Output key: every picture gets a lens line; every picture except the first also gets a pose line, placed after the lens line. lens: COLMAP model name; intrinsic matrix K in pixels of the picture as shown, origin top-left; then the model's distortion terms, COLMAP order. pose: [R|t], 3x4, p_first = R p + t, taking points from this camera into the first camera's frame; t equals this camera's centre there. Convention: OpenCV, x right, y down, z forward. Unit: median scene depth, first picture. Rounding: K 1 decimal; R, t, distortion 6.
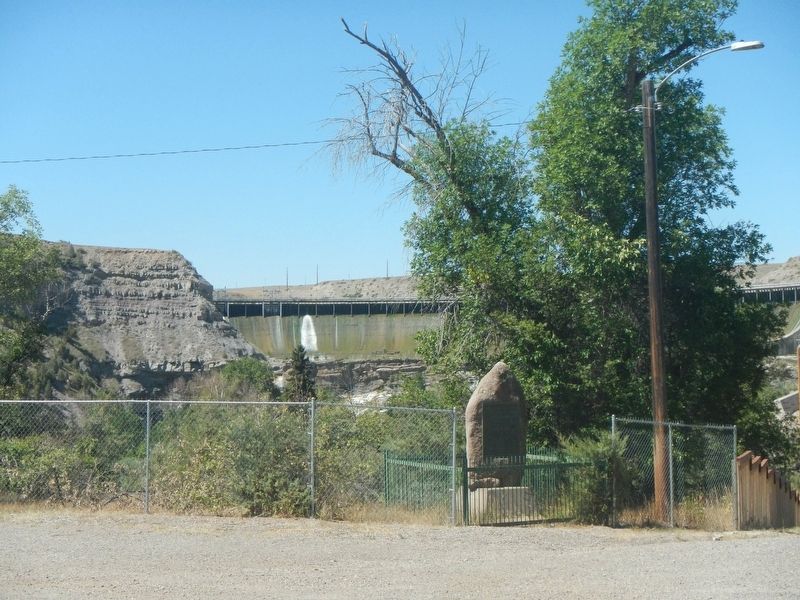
lens RADIAL K [[1518.0, 0, 400.0], [0, 1518.0, 300.0], [0, 0, 1]] dist [0.000397, 0.000147]
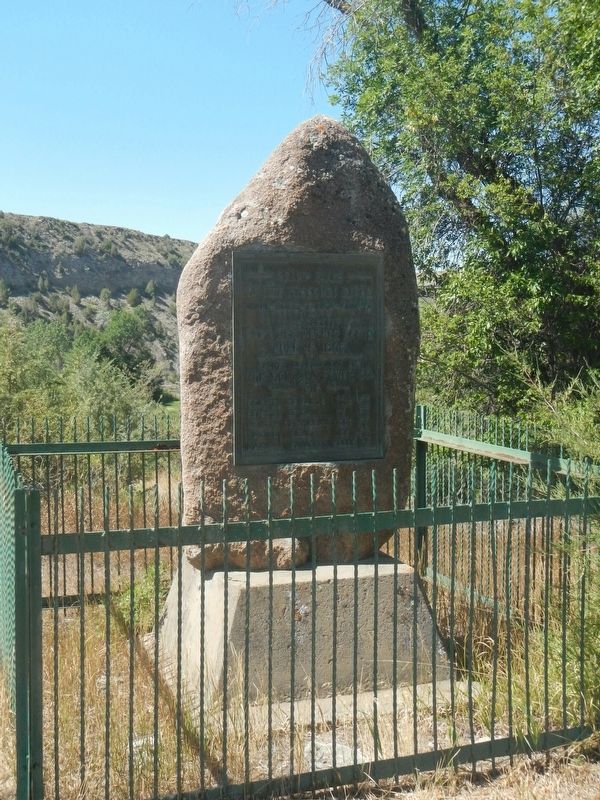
lens RADIAL K [[990.6, 0, 300.0], [0, 990.6, 400.0], [0, 0, 1]] dist [-0.012244, -0.021729]
pose [[0.988131, 0.012417, -0.153111, 0.067081], [0.004447, 0.993998, 0.109308, 0.053928], [0.153549, -0.108692, 0.982145, 0.603352]]
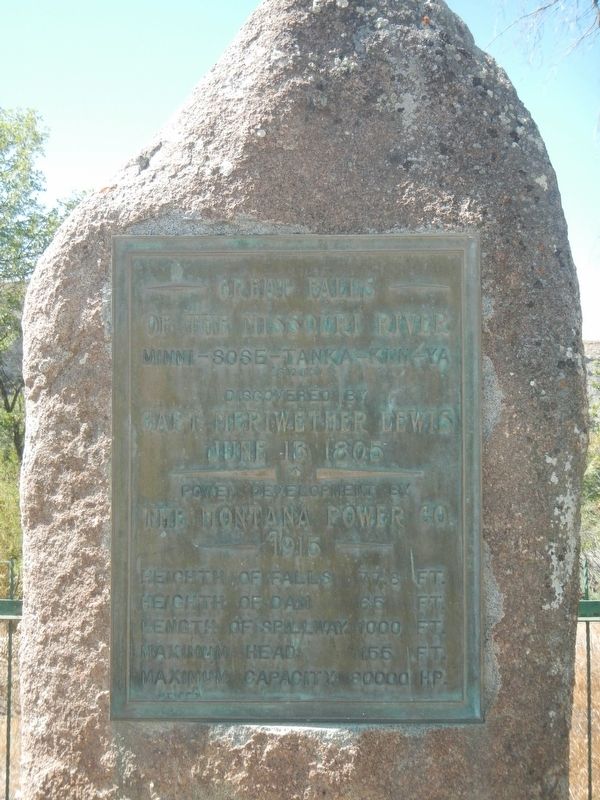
lens RADIAL K [[990.6, 0, 300.0], [0, 990.6, 400.0], [0, 0, 1]] dist [-0.012244, -0.021729]
pose [[0.878212, -0.007566, -0.478211, 0.075346], [0.014718, 0.999829, 0.011209, 0.057698], [0.478045, -0.016882, 0.878173, 0.682234]]
